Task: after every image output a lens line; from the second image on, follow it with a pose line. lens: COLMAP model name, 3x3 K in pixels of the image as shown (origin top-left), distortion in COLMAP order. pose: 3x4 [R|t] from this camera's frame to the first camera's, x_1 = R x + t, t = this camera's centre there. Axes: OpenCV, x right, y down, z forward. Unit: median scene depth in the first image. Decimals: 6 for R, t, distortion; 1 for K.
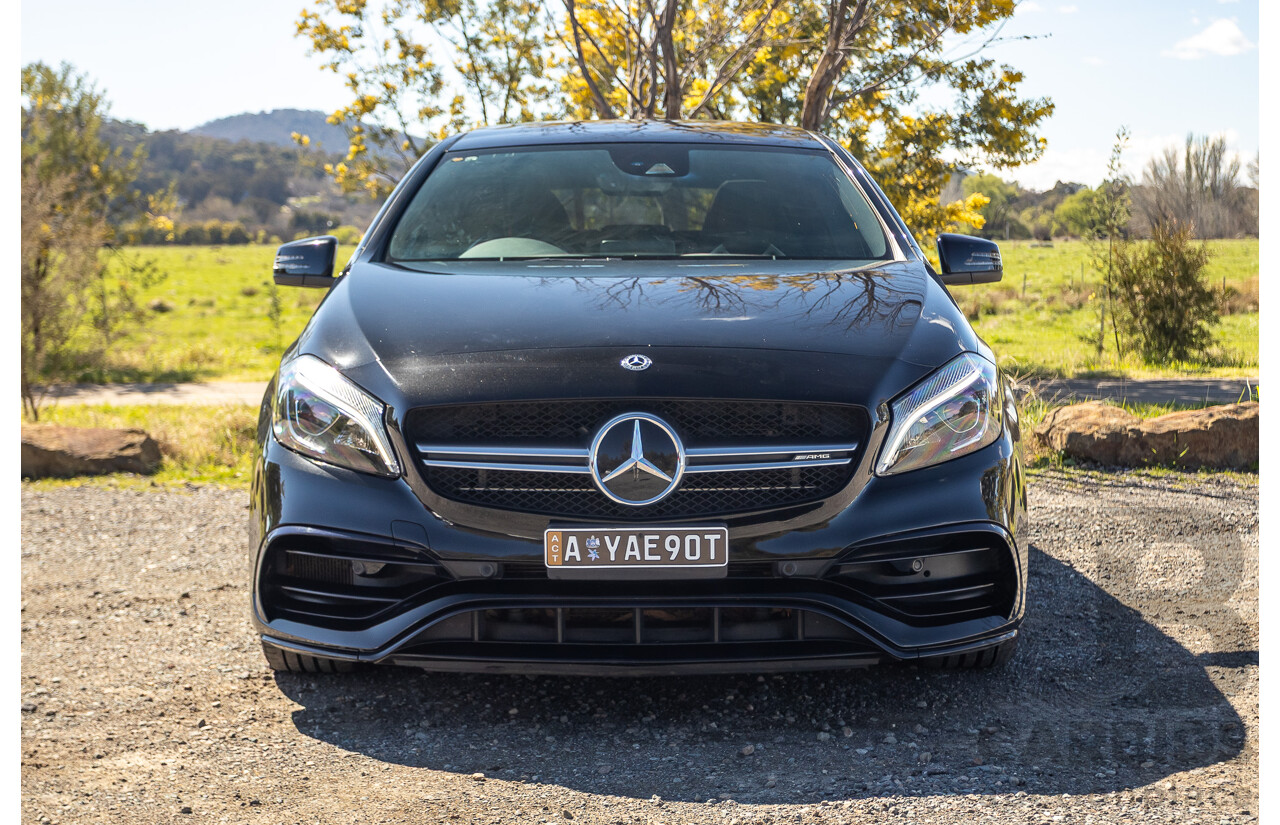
lens RADIAL K [[2218.7, 0, 641.5], [0, 2218.7, 411.5], [0, 0, 1]] dist [-0.029981, 0.000000]
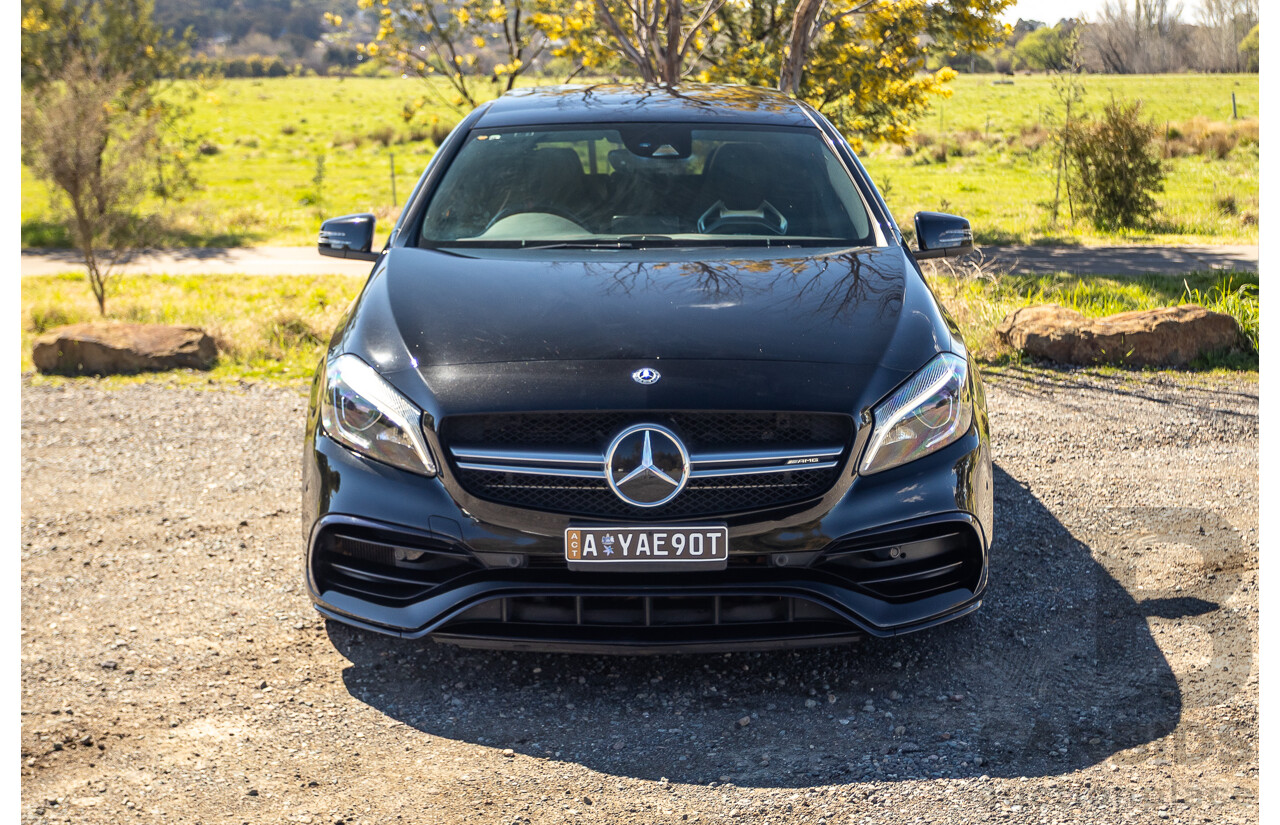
lens RADIAL K [[1976.3, 0, 643.8], [0, 1976.3, 431.9], [0, 0, 1]] dist [-0.035772, 0.000000]
pose [[0.999998, 0.001503, 0.001287, -0.004841], [-0.001620, 0.995418, 0.095610, -0.086944], [-0.001138, -0.095612, 0.995418, 0.004616]]
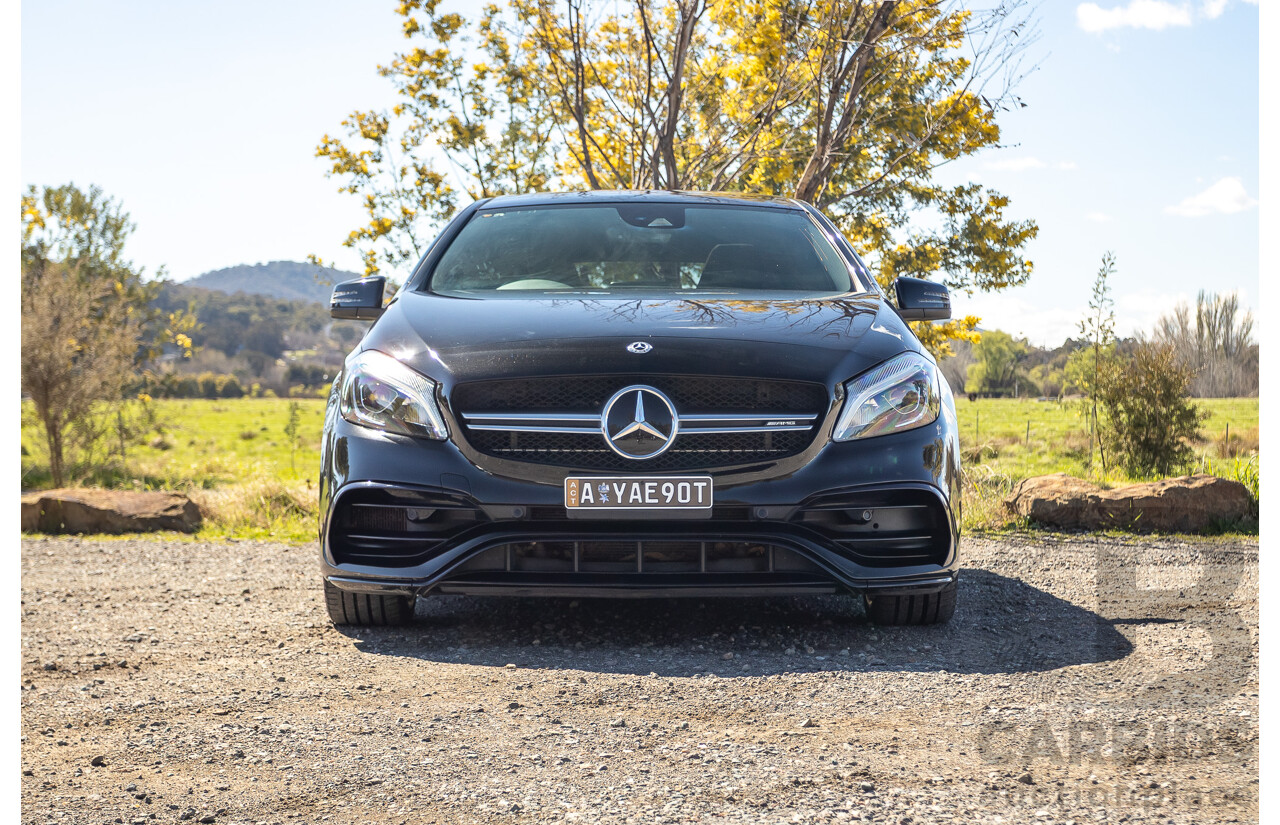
lens RADIAL K [[2218.7, 0, 661.1], [0, 2218.7, 354.8], [0, 0, 1]] dist [-0.029981, 0.000000]
pose [[0.999948, 0.006494, 0.007842, -0.000023], [-0.005760, 0.995908, -0.090186, 0.091556], [-0.008396, 0.090136, 0.995894, -0.231080]]
